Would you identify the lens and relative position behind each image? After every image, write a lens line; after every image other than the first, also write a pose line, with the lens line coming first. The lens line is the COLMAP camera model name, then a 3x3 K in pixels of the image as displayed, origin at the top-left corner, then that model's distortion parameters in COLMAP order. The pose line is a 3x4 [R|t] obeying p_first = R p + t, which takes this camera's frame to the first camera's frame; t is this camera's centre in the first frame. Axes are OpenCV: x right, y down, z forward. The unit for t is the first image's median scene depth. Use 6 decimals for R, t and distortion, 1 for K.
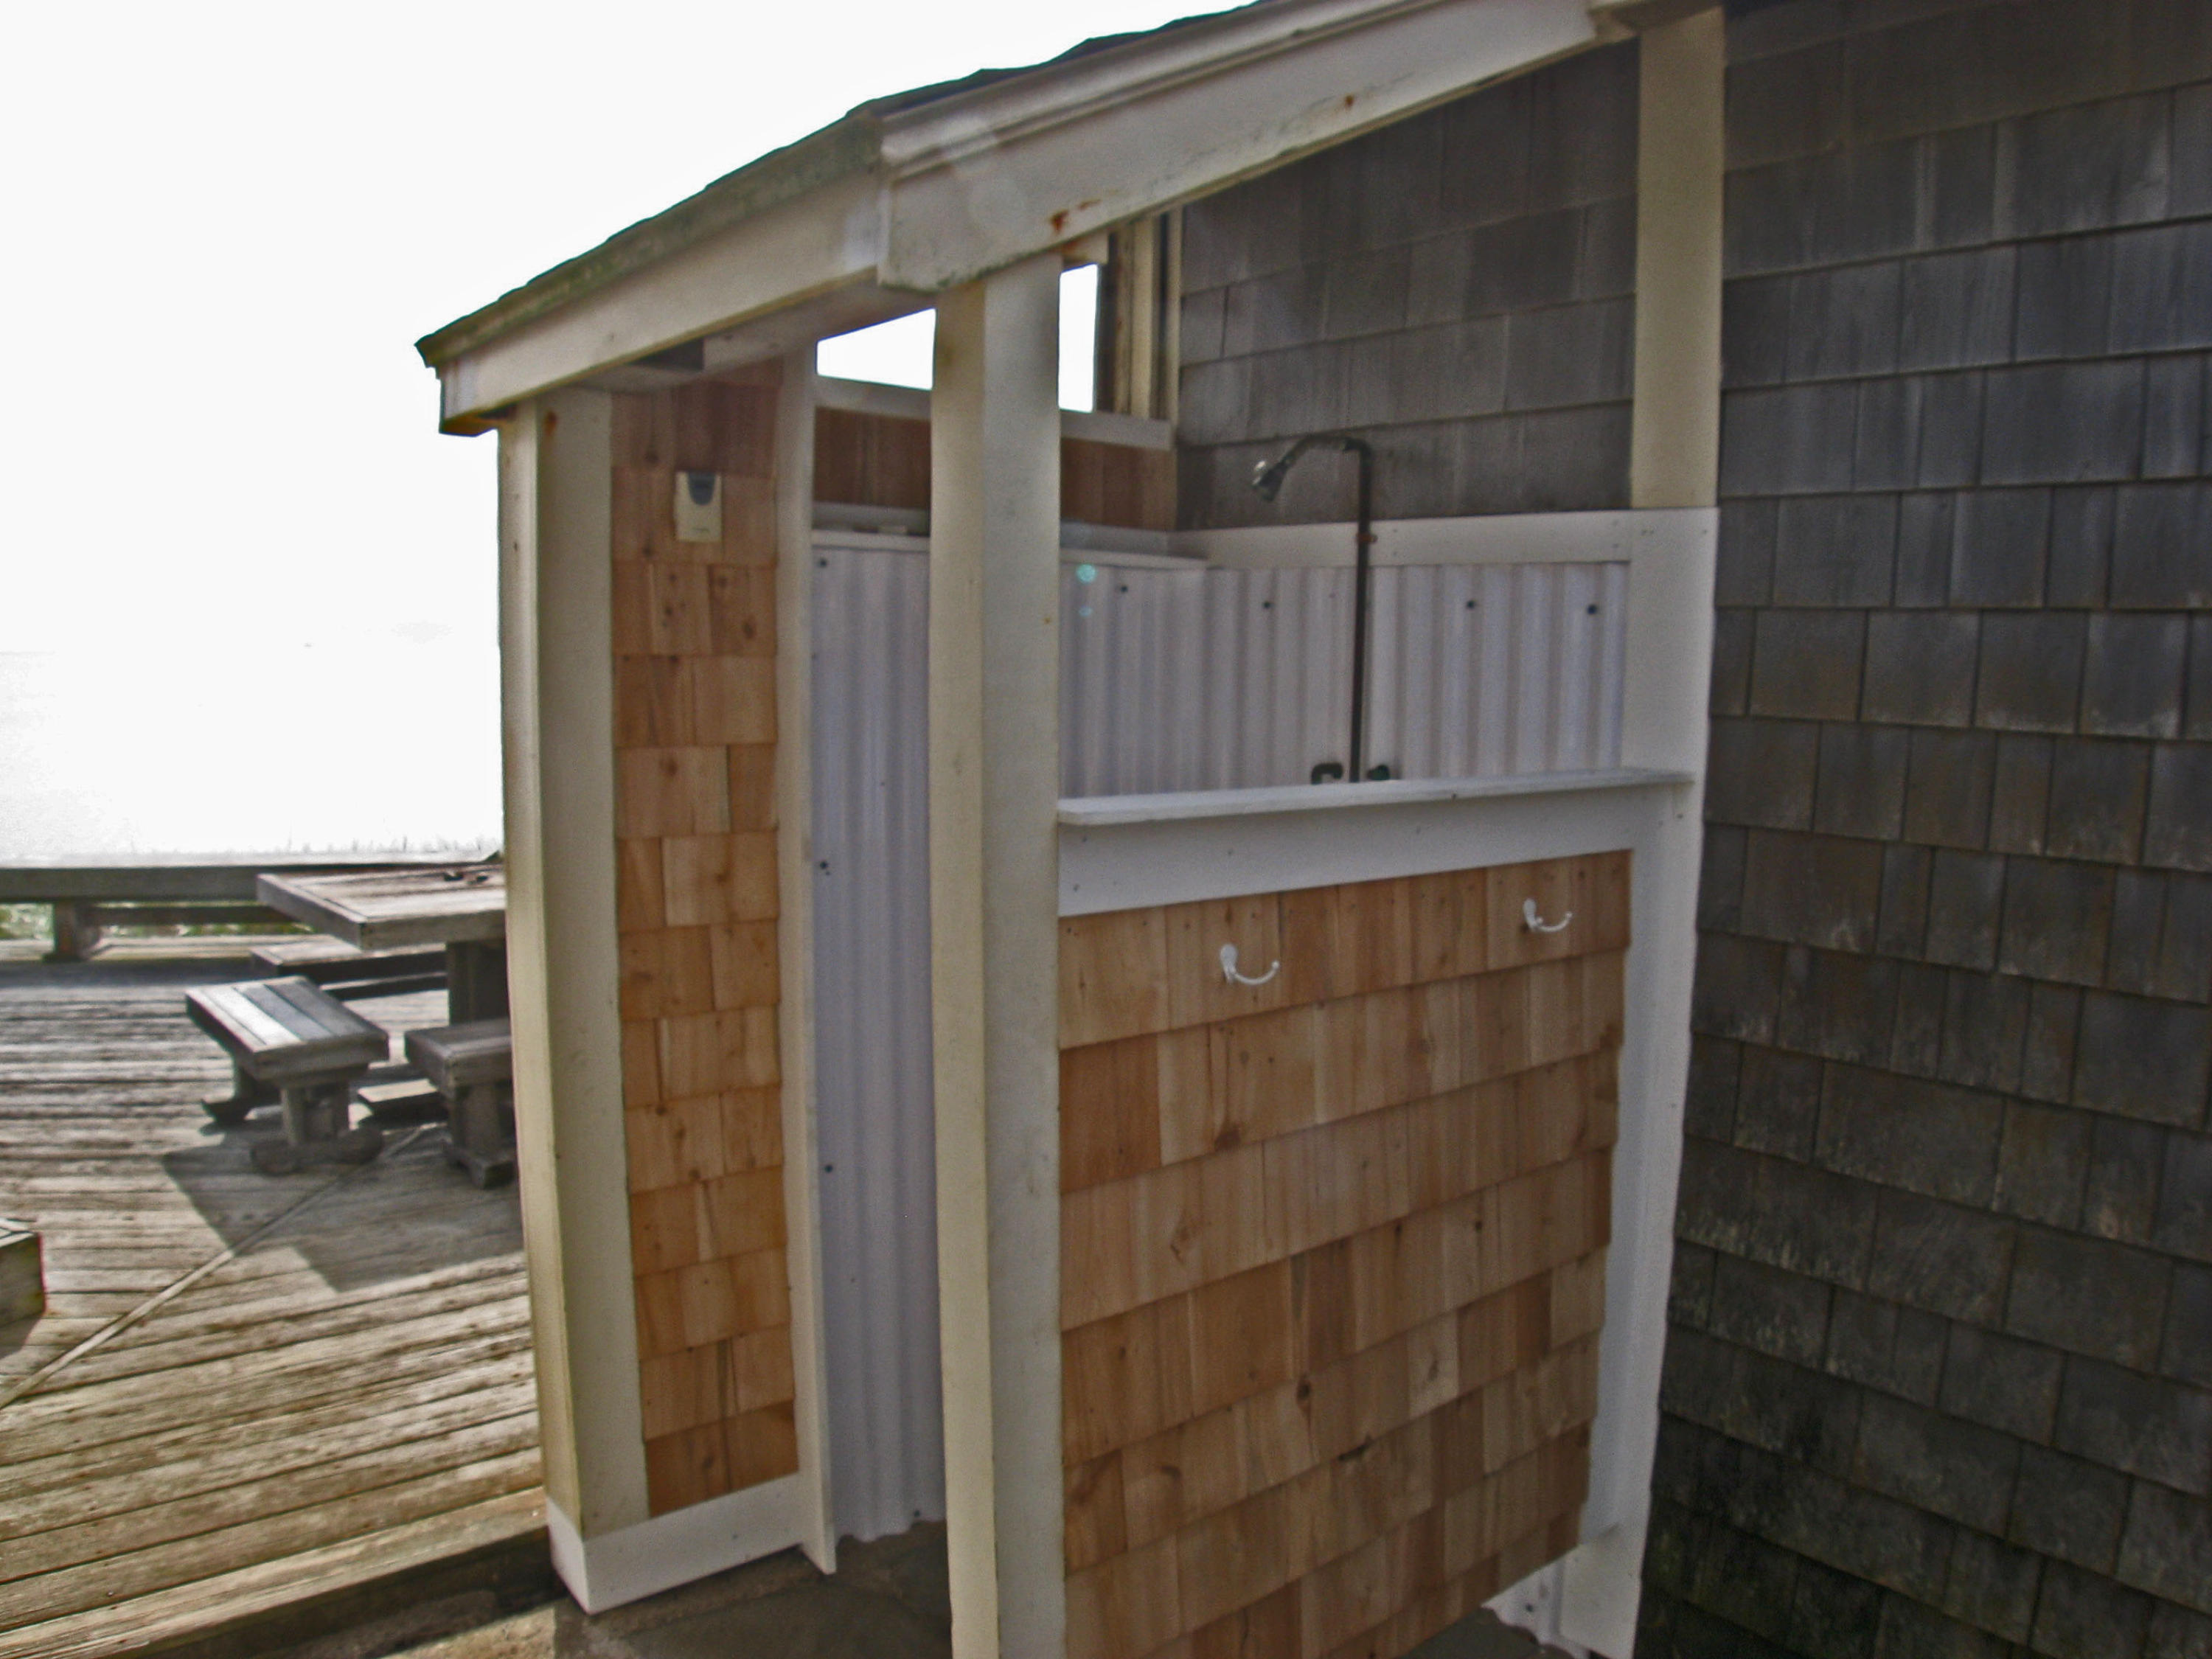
lens RADIAL K [[1616.3, 0, 1156.0], [0, 1616.3, 833.0], [0, 0, 1]] dist [-0.182999, 0.060832]
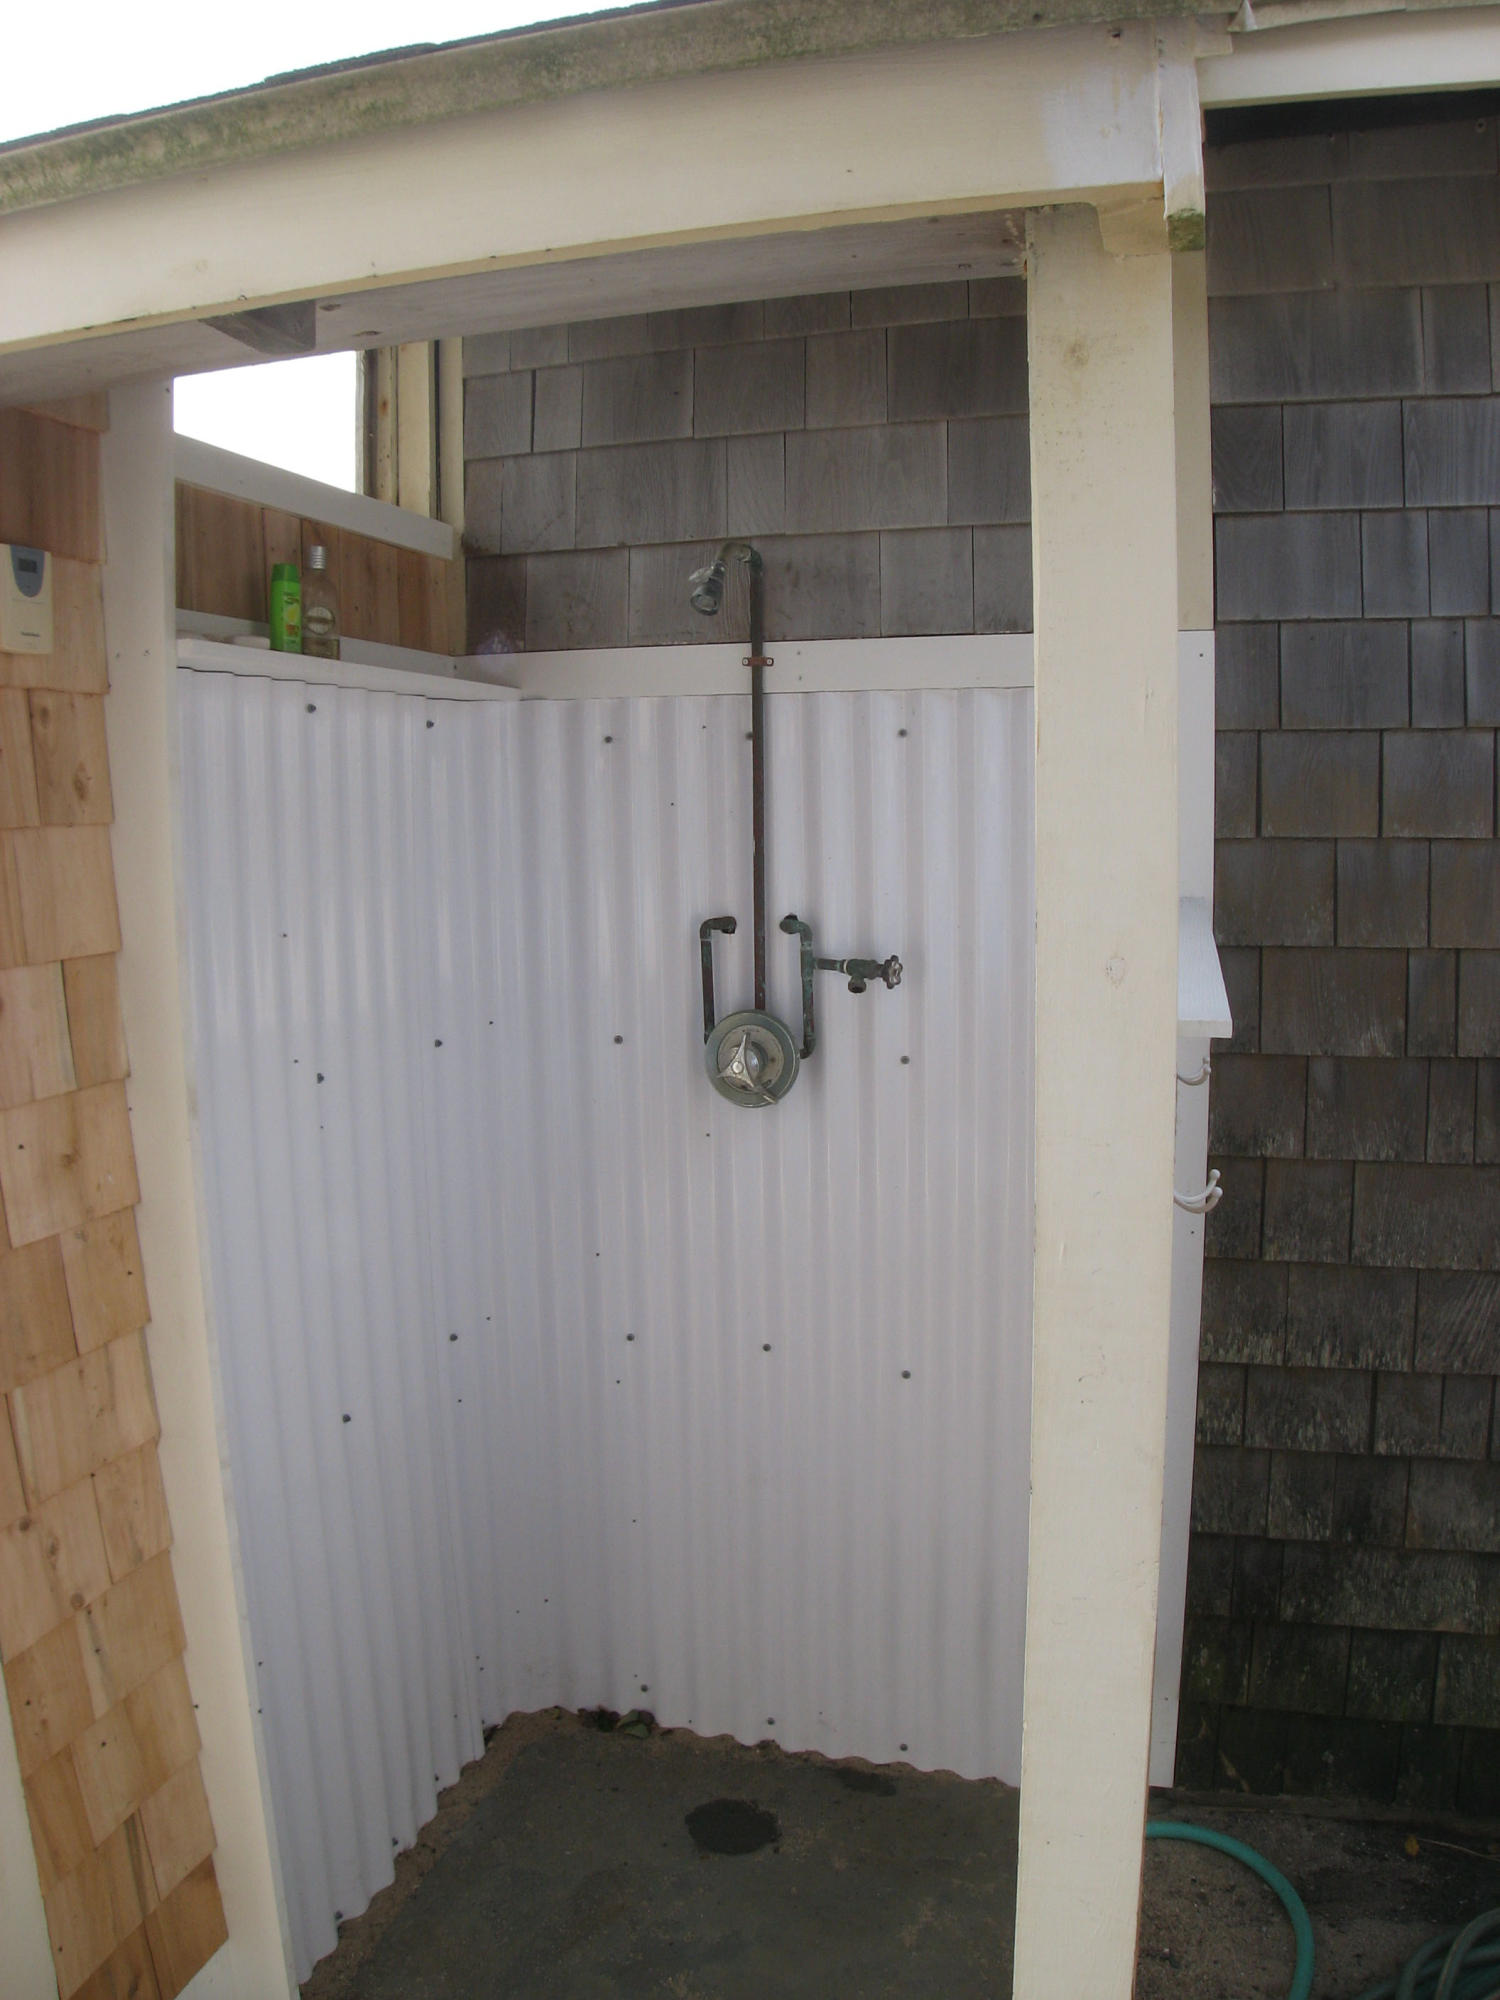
lens RADIAL K [[1461.4, 0, 749.2], [0, 1461.4, 907.0], [0, 0, 1]] dist [-0.182999, 0.060832]
pose [[0.838147, -0.075318, 0.540219, -0.390411], [0.091163, 0.995833, -0.002599, -0.056639], [-0.537772, 0.051426, 0.841521, 0.402760]]
